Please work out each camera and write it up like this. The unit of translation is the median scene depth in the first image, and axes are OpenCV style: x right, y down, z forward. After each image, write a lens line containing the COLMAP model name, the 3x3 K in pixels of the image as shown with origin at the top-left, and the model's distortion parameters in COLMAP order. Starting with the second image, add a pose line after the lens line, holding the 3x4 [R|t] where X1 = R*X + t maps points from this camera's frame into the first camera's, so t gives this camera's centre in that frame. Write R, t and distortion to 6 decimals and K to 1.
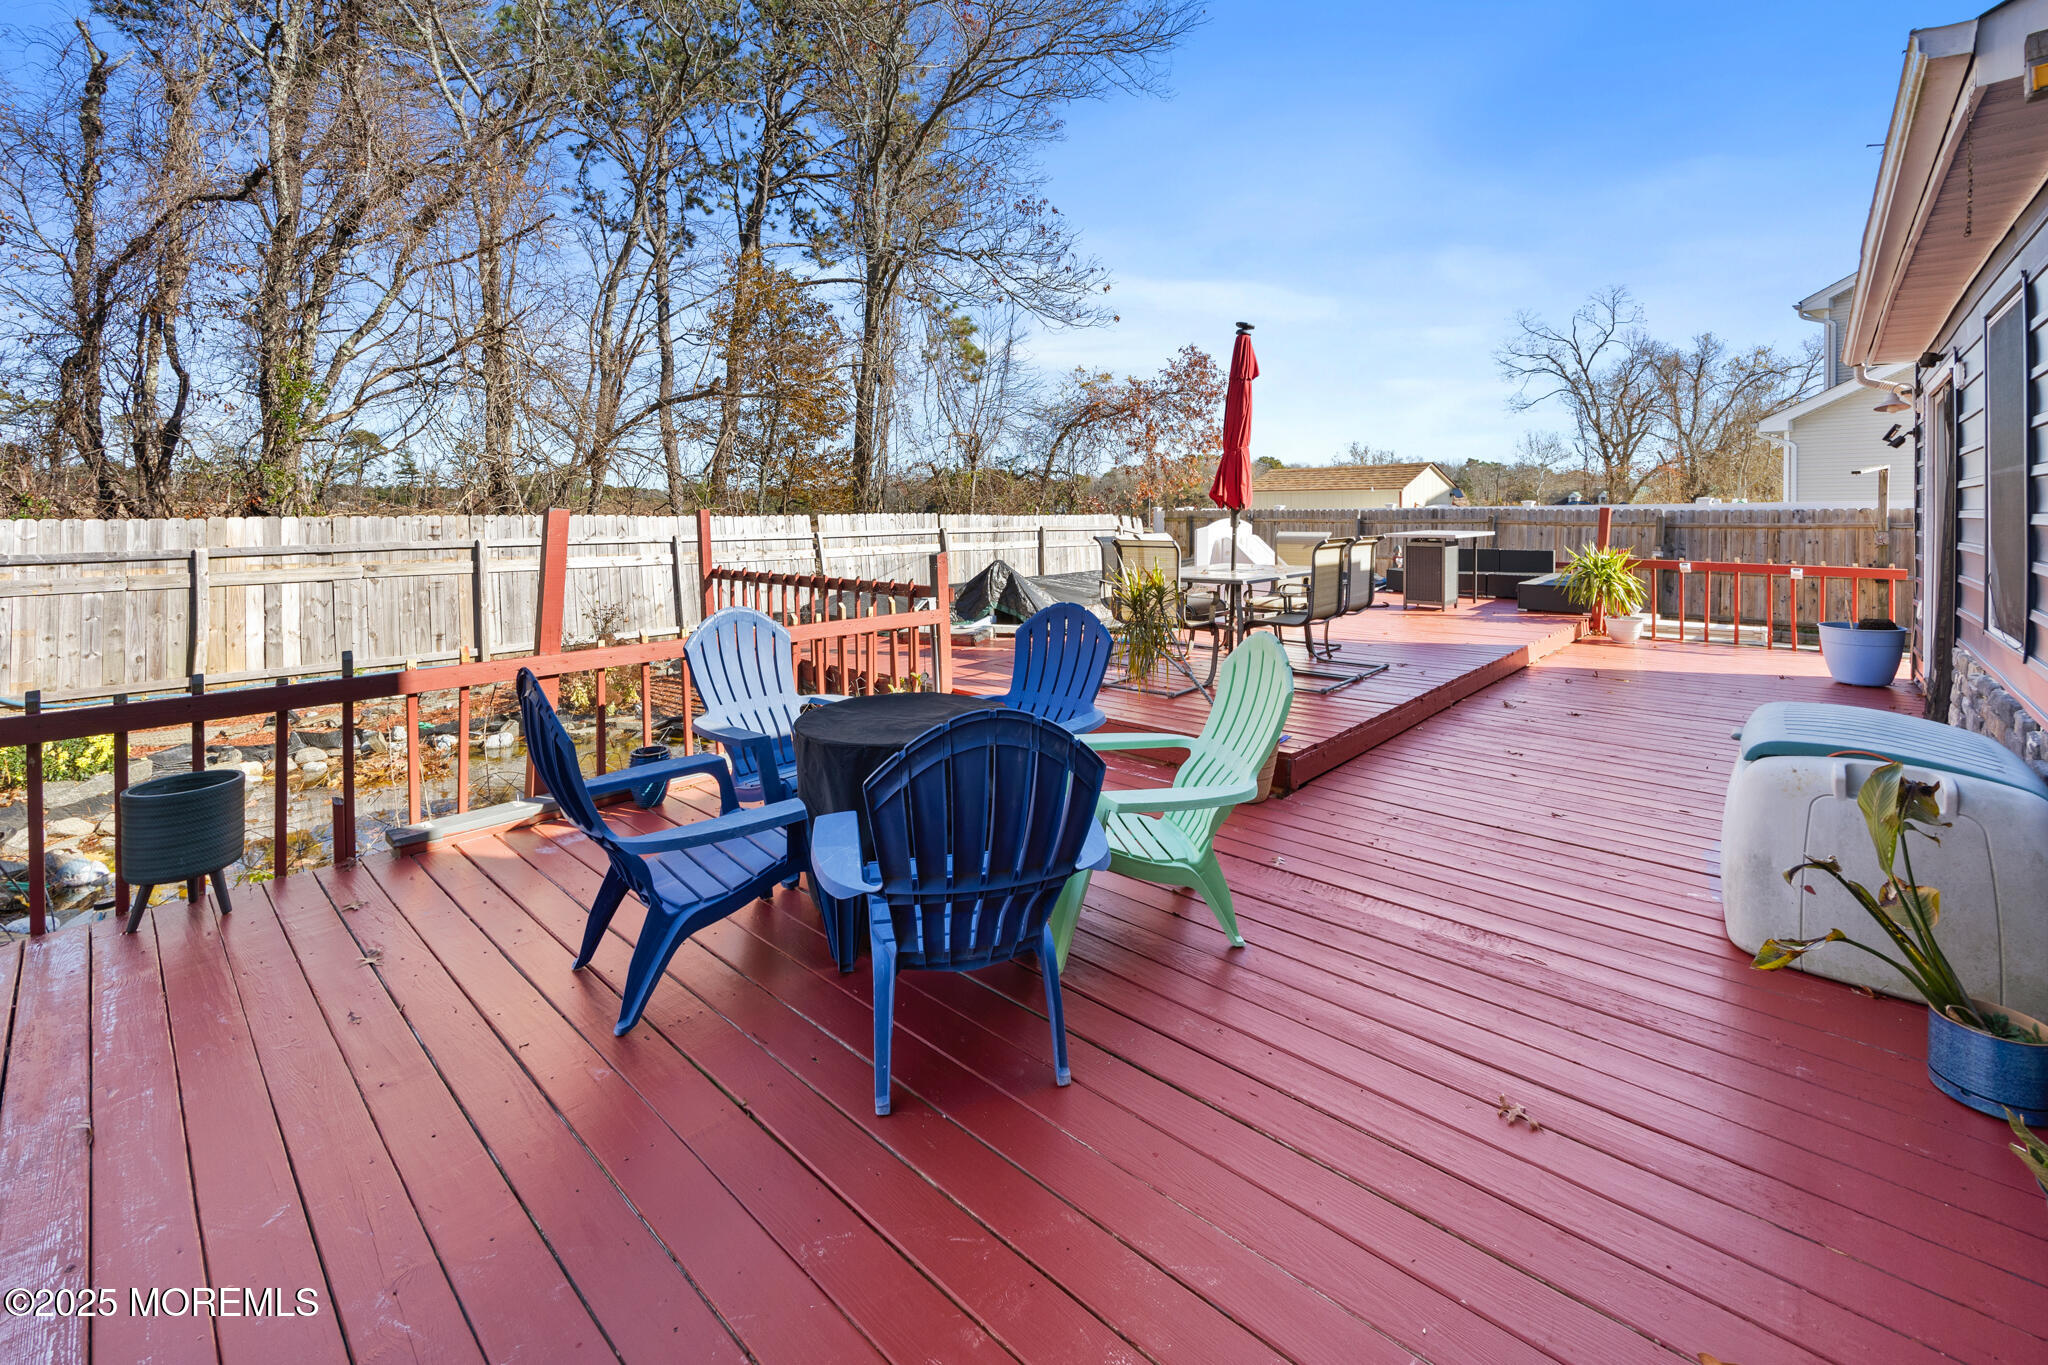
lens RADIAL K [[842.4, 0, 1040.2], [0, 842.4, 524.0], [0, 0, 1]] dist [-0.001255, 0.000067]
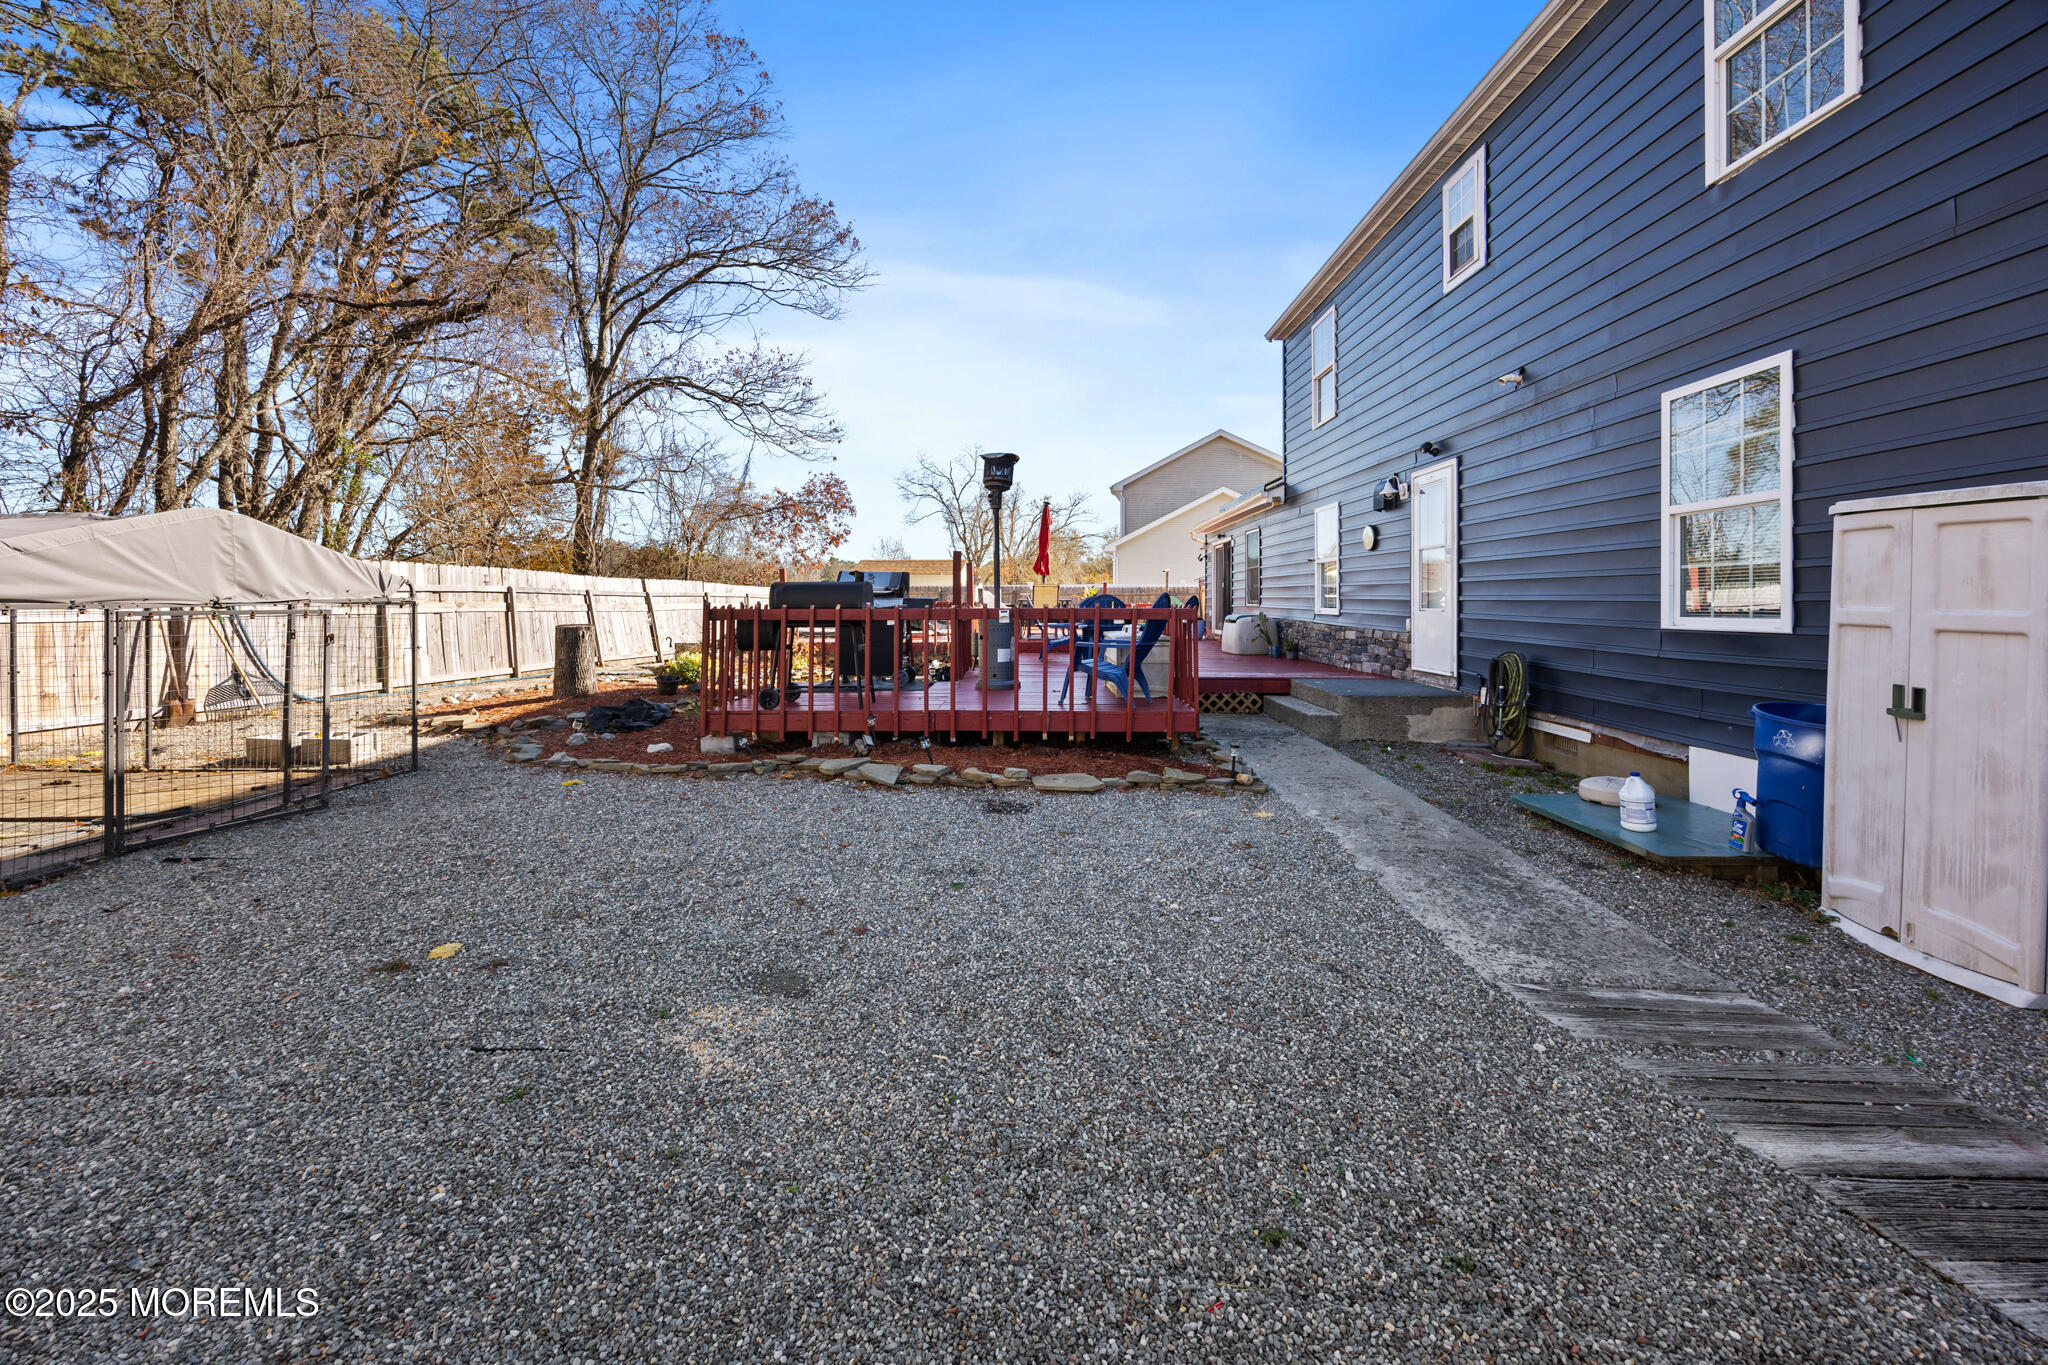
lens RADIAL K [[817.8, 0, 1029.2], [0, 817.8, 606.7], [0, 0, 1]] dist [-0.002381, 0.000080]
pose [[0.743496, 0.003811, 0.668730, -0.644189], [0.003725, 0.999945, -0.009841, 0.046886], [-0.668730, 0.009808, 0.743441, -0.376676]]
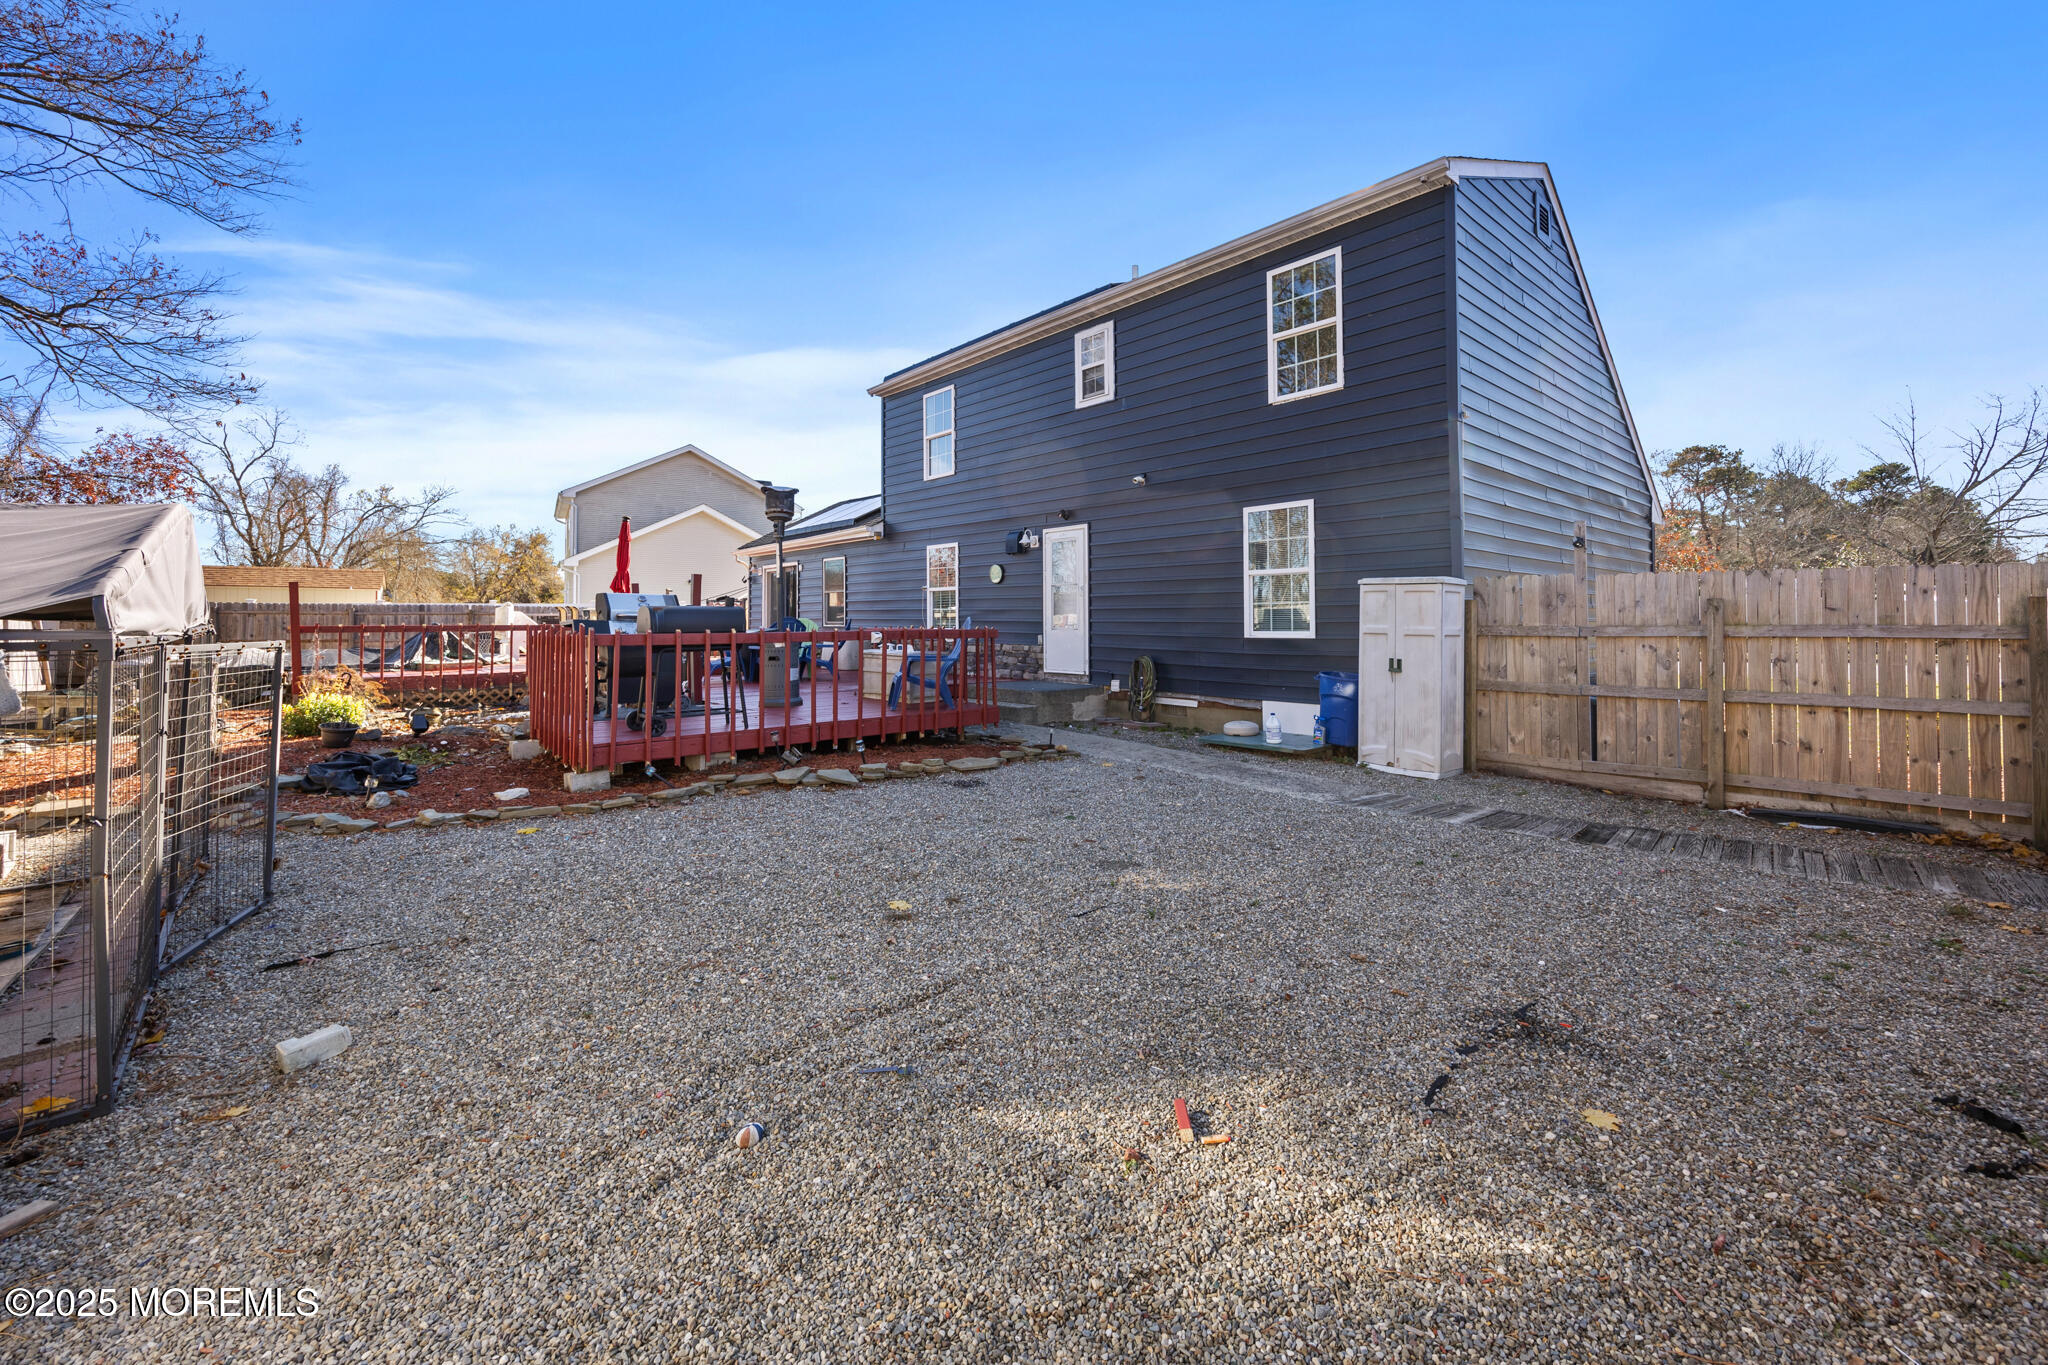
lens RADIAL K [[842.4, 0, 1043.2], [0, 842.4, 611.0], [0, 0, 1]] dist [-0.001255, 0.000067]
pose [[0.095125, 0.018540, 0.995293, -0.894592], [0.017358, 0.999644, -0.020280, 0.043356], [-0.995314, 0.019205, 0.094769, -0.188408]]
